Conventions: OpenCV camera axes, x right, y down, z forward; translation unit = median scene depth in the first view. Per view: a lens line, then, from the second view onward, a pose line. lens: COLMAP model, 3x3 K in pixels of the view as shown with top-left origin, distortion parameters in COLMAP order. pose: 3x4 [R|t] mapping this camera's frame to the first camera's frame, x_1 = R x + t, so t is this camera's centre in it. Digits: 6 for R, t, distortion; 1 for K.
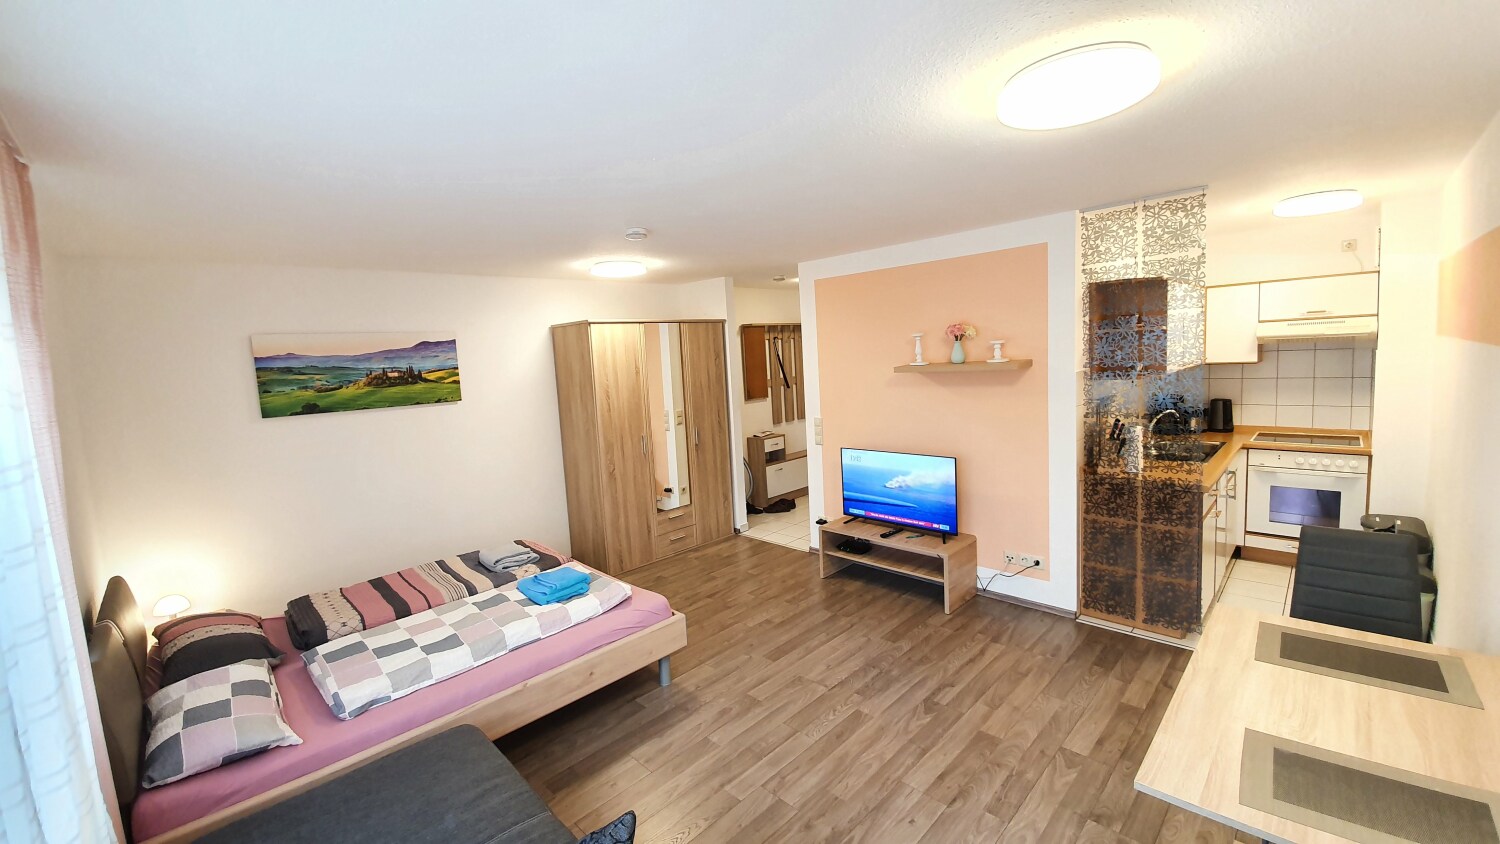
lens RADIAL K [[586.9, 0, 742.3], [0, 586.9, 416.5], [0, 0, 1]] dist [-0.003986, -0.003624]
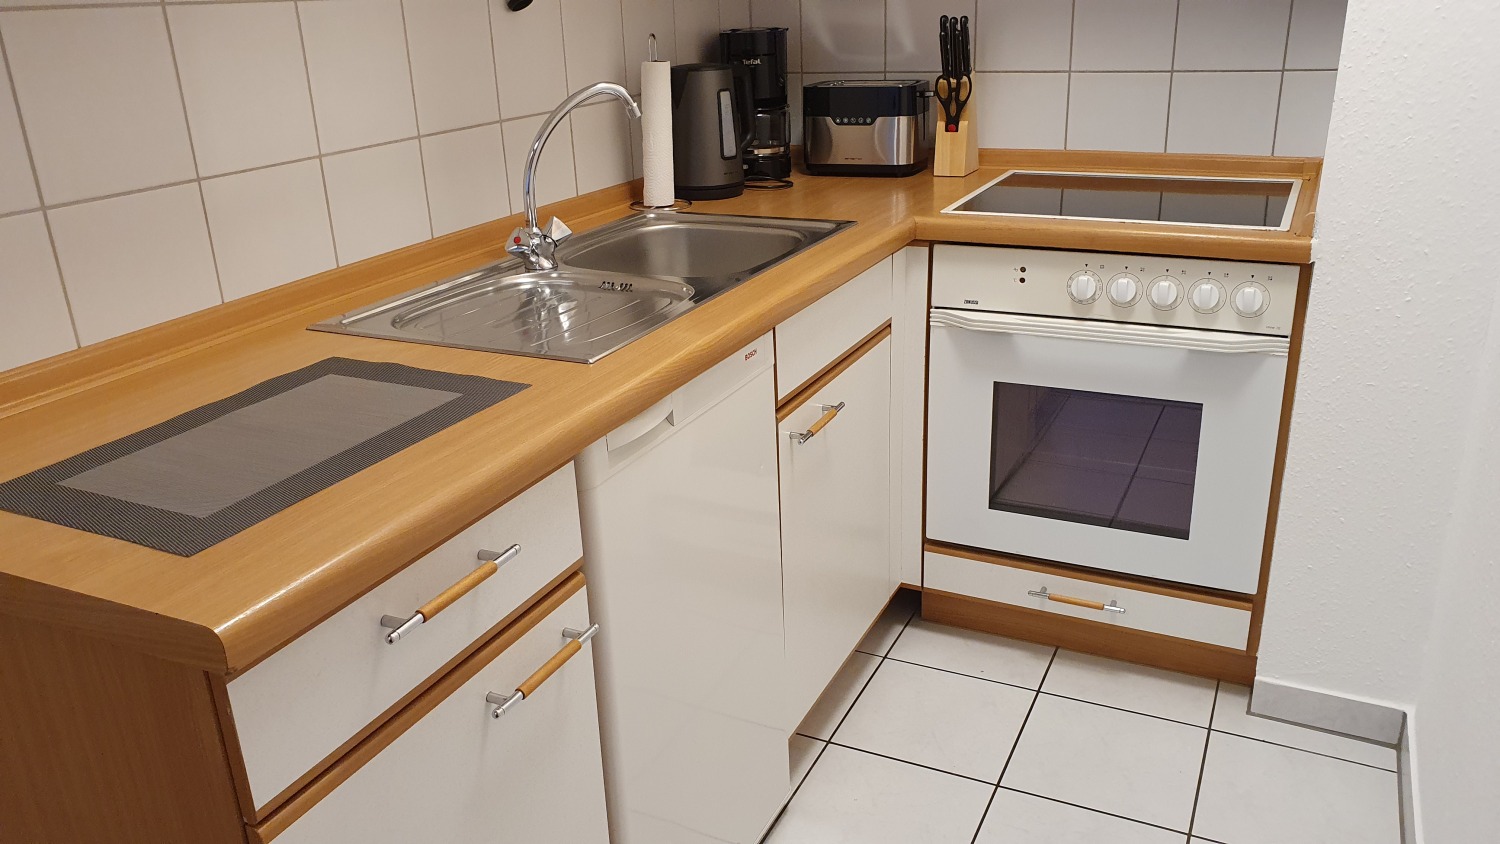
lens RADIAL K [[1164.8, 0, 721.2], [0, 1164.8, 461.0], [0, 0, 1]] dist [0.005127, 0.036818]
pose [[0.943283, -0.100587, 0.316385, 0.619490], [0.014652, 0.964682, 0.263011, 0.011937], [-0.331666, -0.243458, 0.911442, 0.553945]]
